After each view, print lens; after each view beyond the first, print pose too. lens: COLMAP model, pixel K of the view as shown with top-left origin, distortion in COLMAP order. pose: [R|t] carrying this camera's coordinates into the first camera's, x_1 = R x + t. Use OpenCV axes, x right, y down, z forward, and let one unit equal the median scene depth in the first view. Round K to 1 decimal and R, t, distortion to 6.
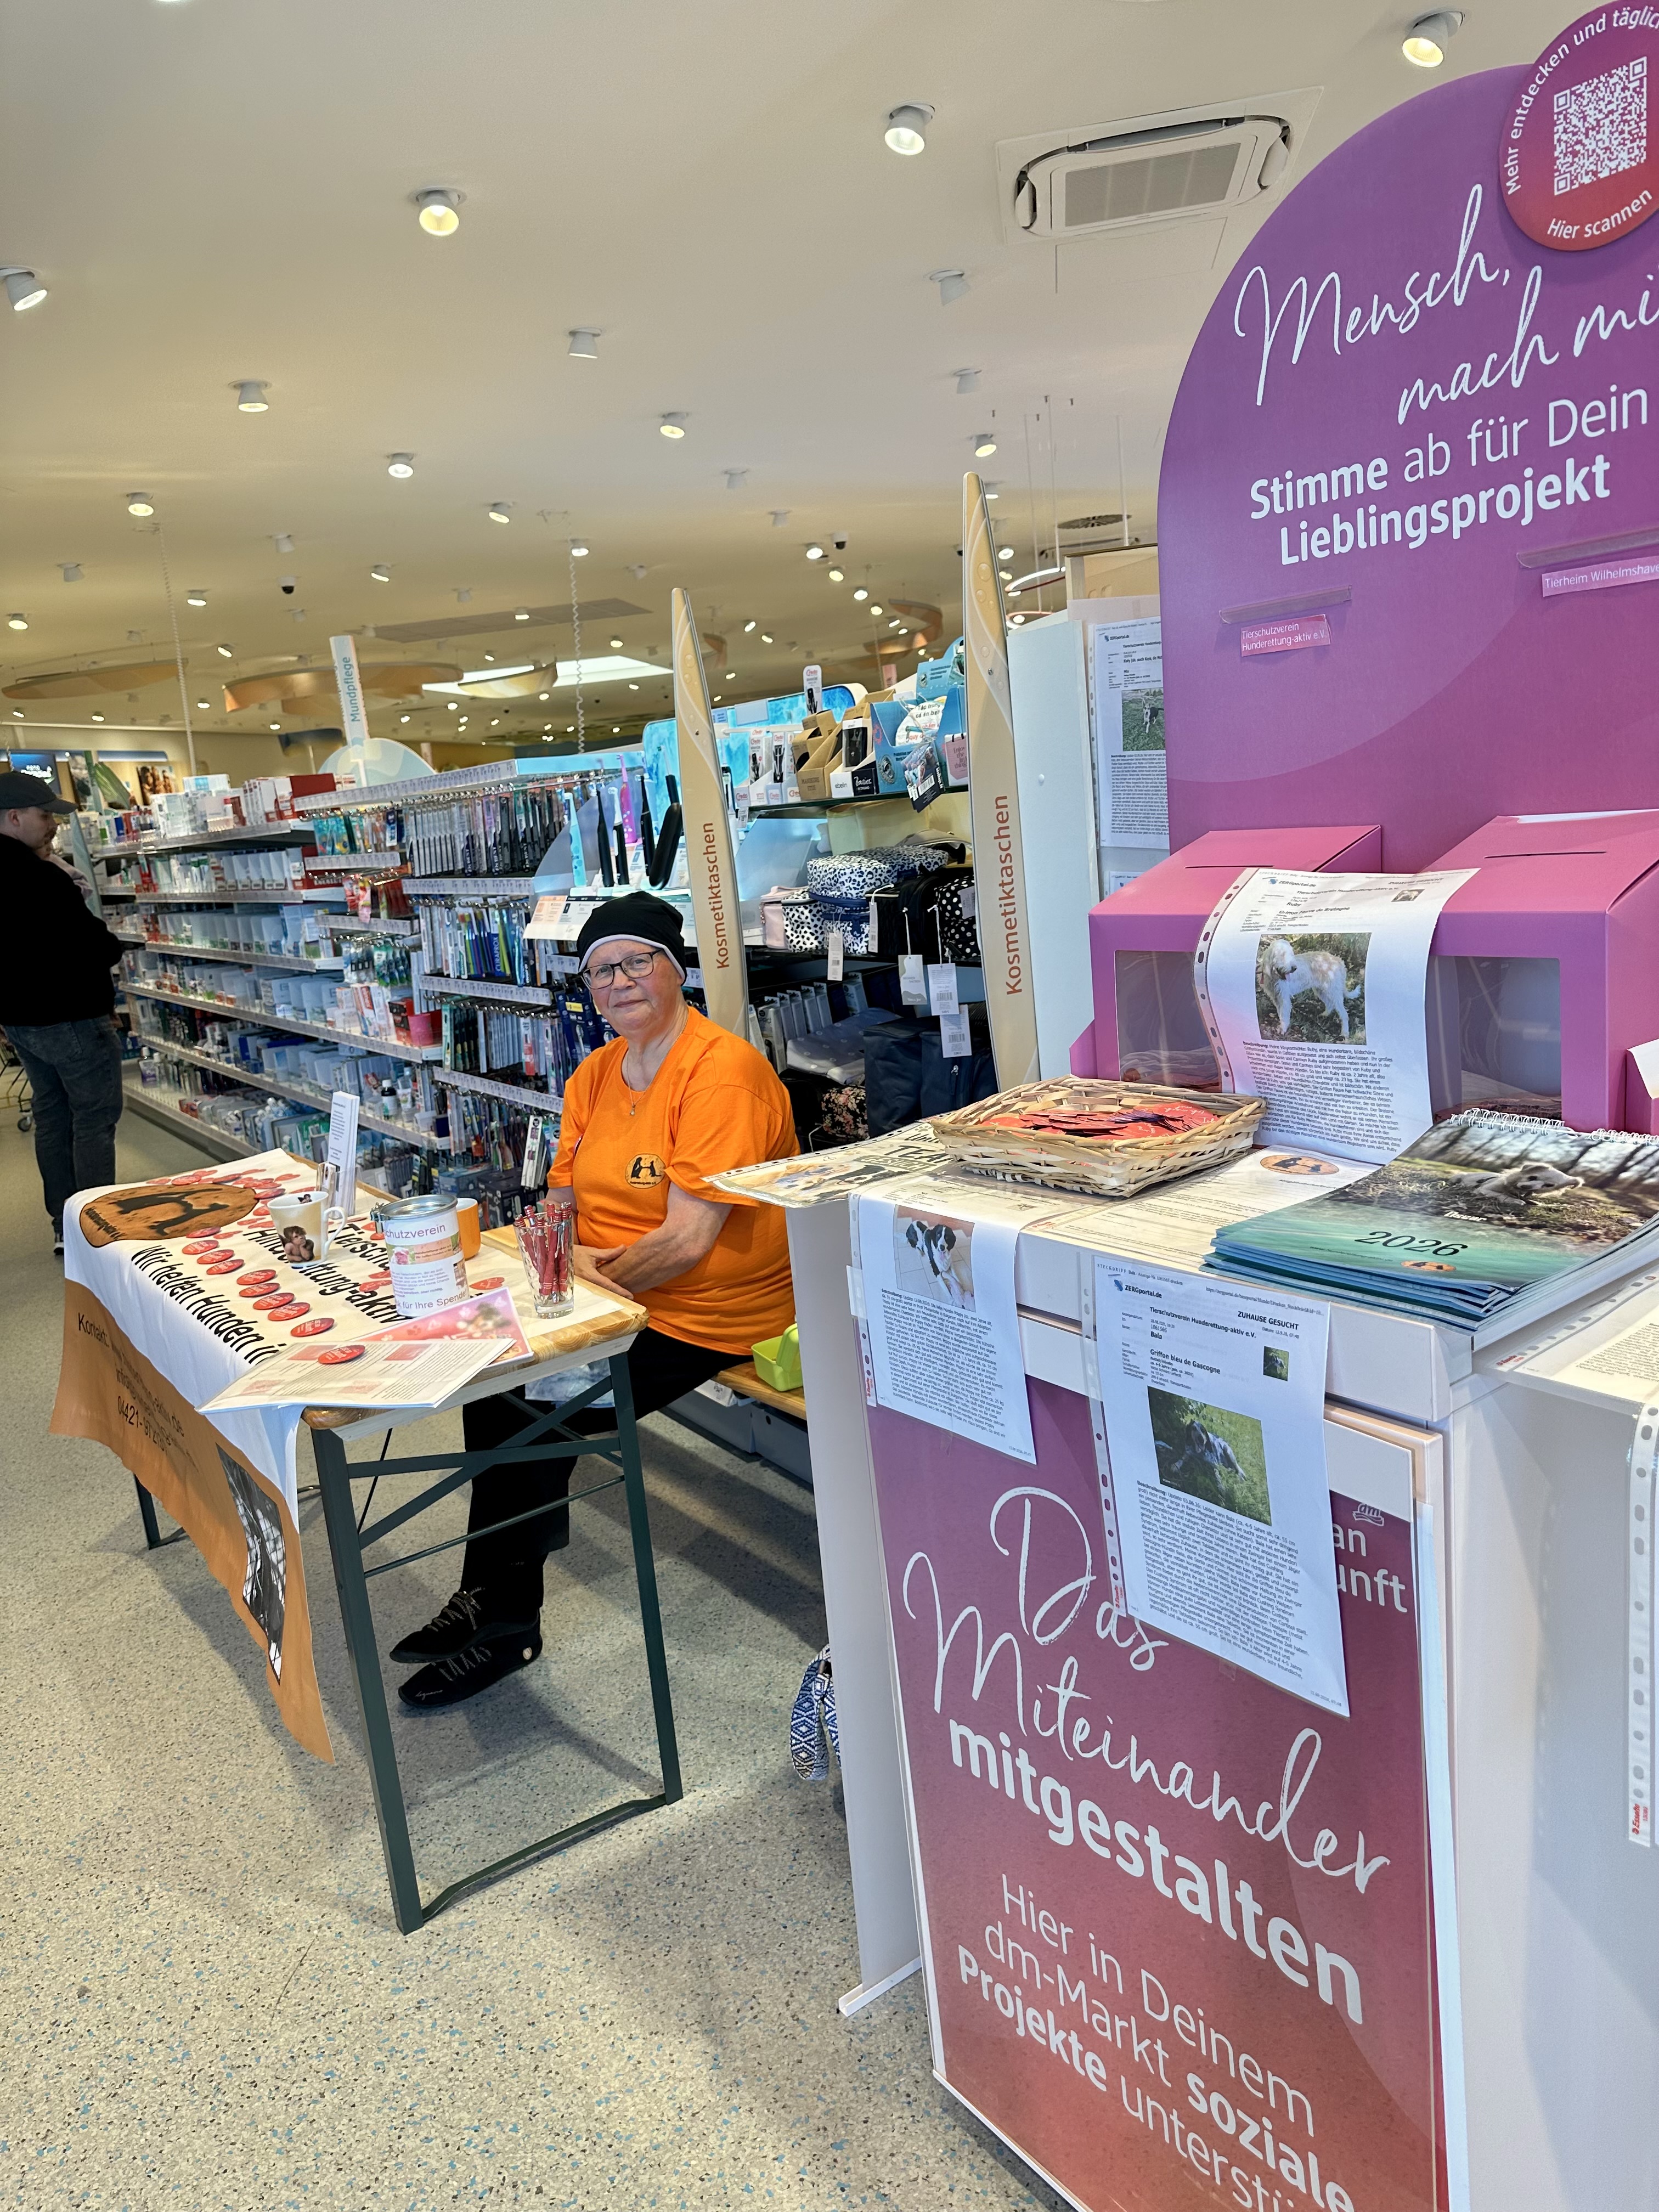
lens RADIAL K [[1555.5, 0, 833.6], [0, 1555.5, 1116.6], [0, 0, 1]] dist [0.024020, -0.032513]
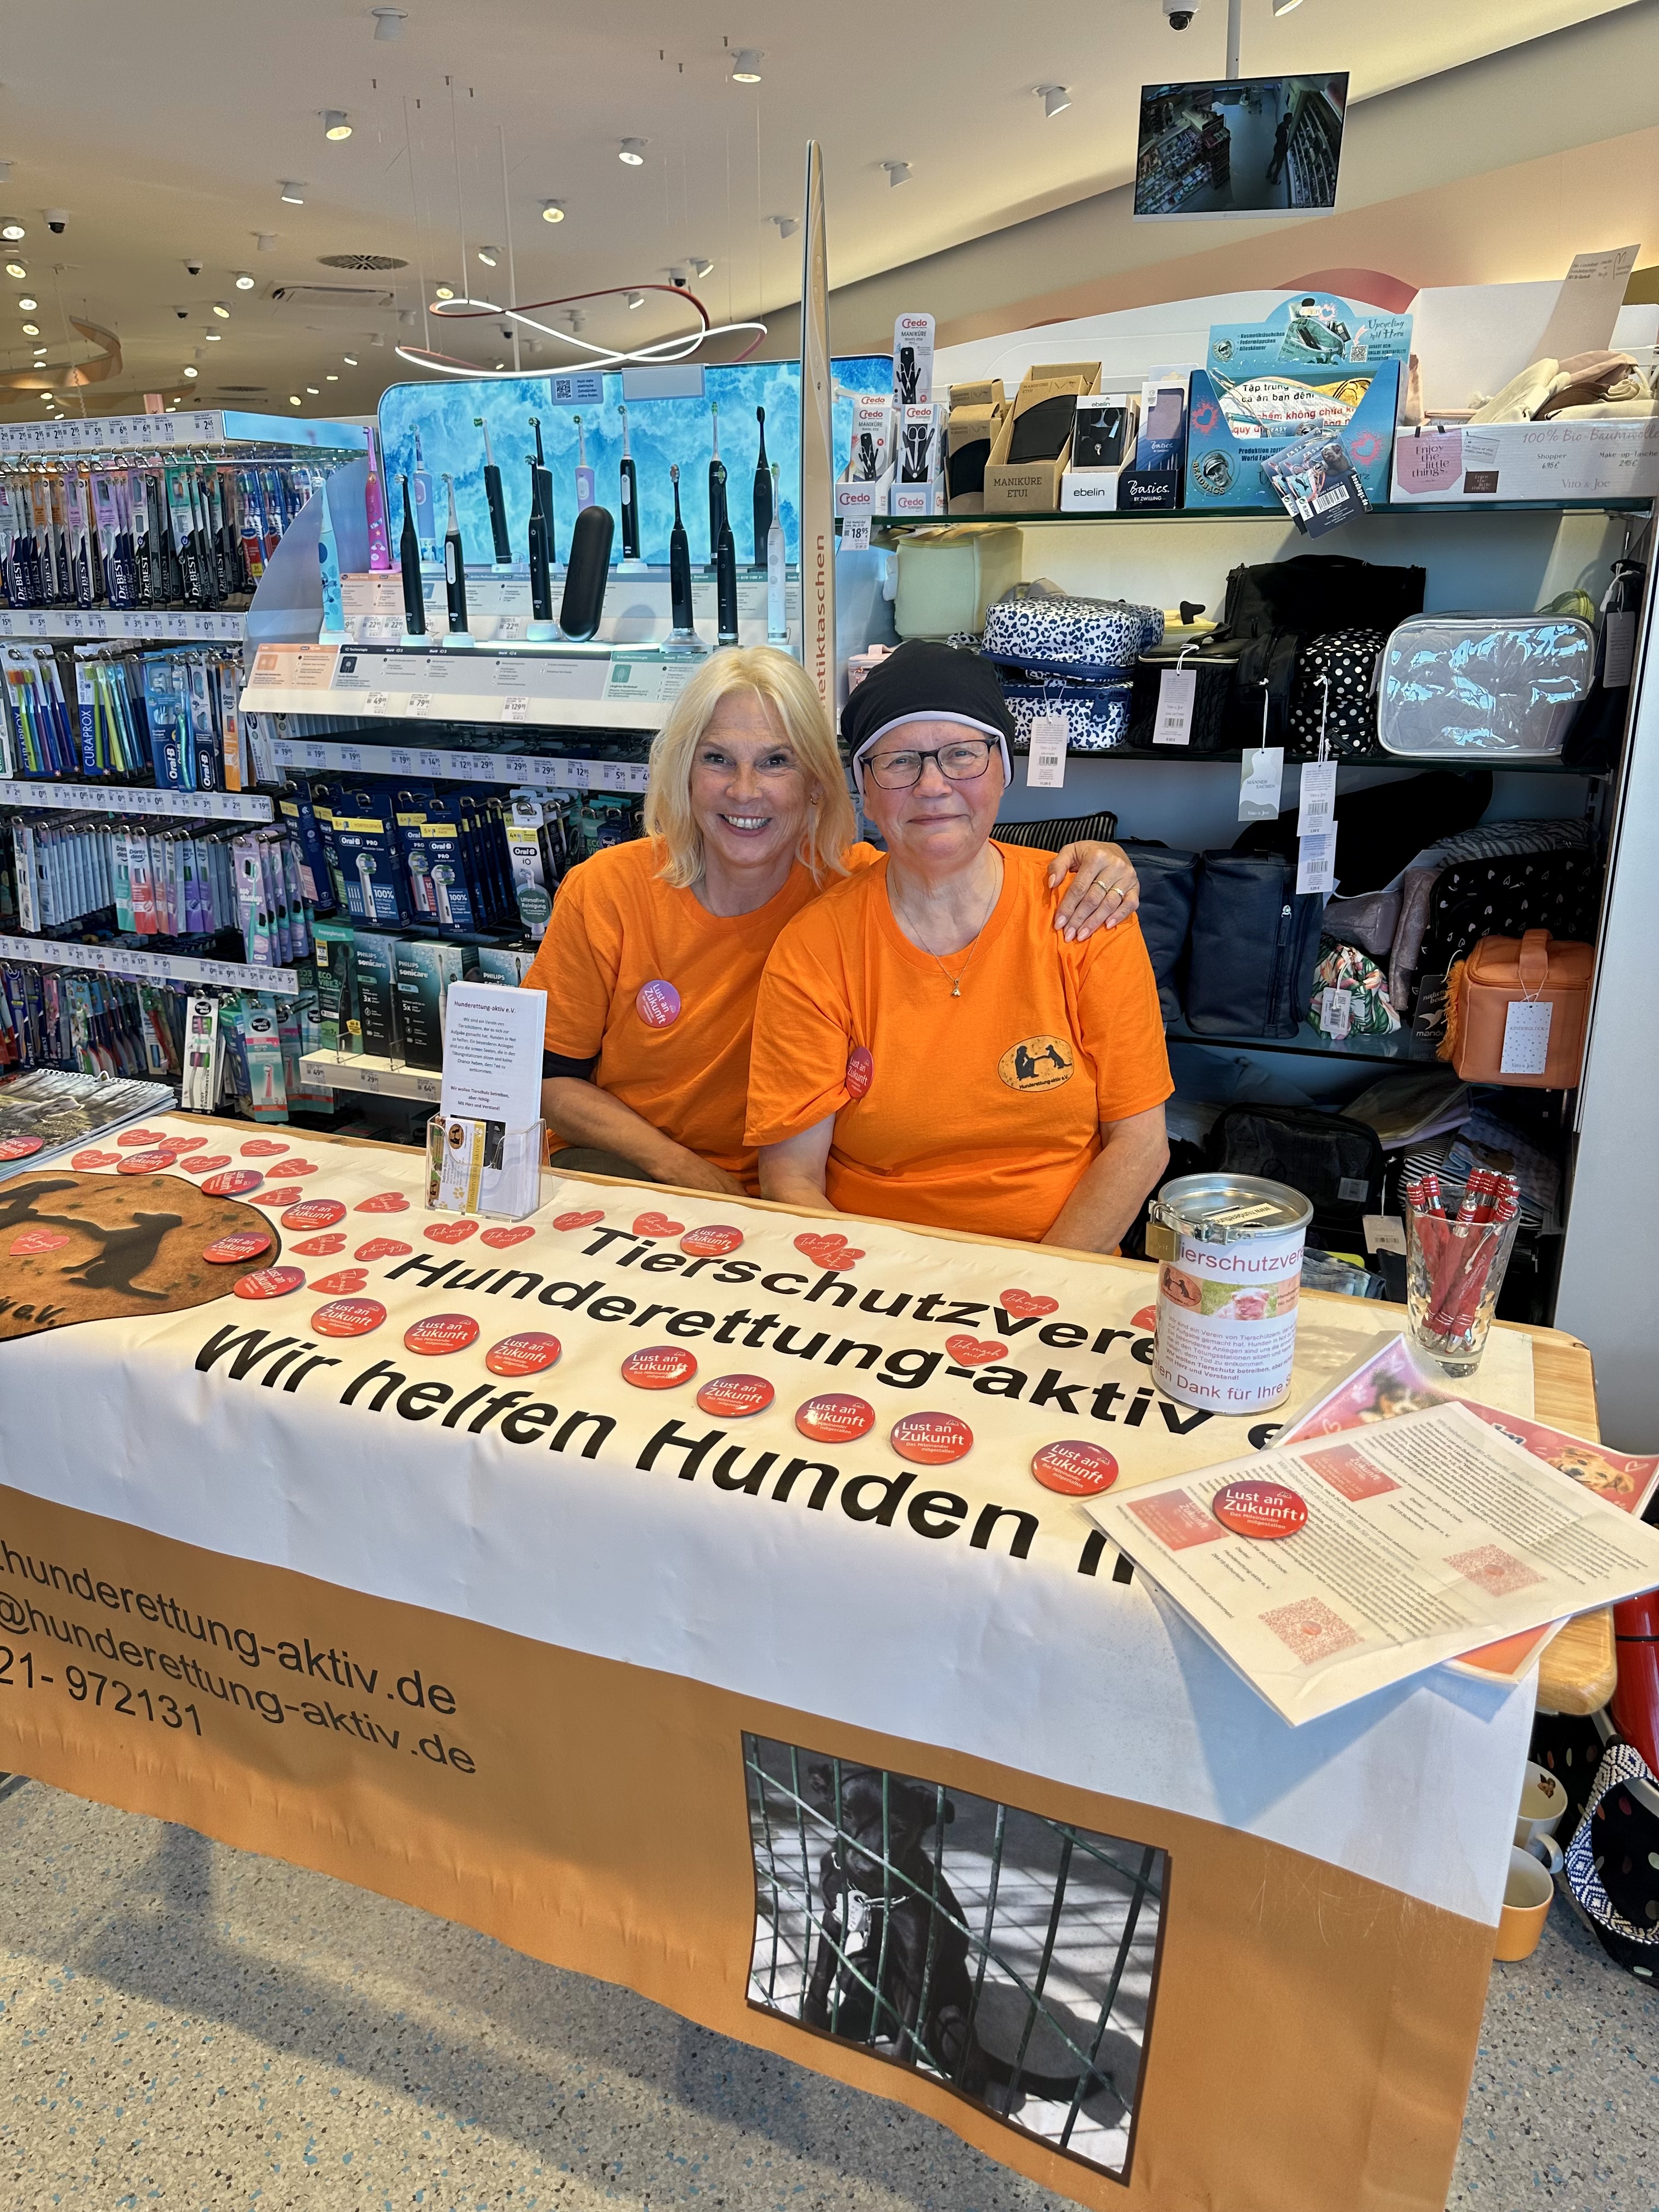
lens RADIAL K [[1555.5, 0, 839.4], [0, 1555.5, 1114.3], [0, 0, 1]] dist [0.024020, -0.032513]
pose [[0.840676, -0.092093, 0.533650, -0.997099], [0.035964, 0.992753, 0.114666, -0.053858], [-0.540343, -0.077205, 0.837896, 0.977491]]
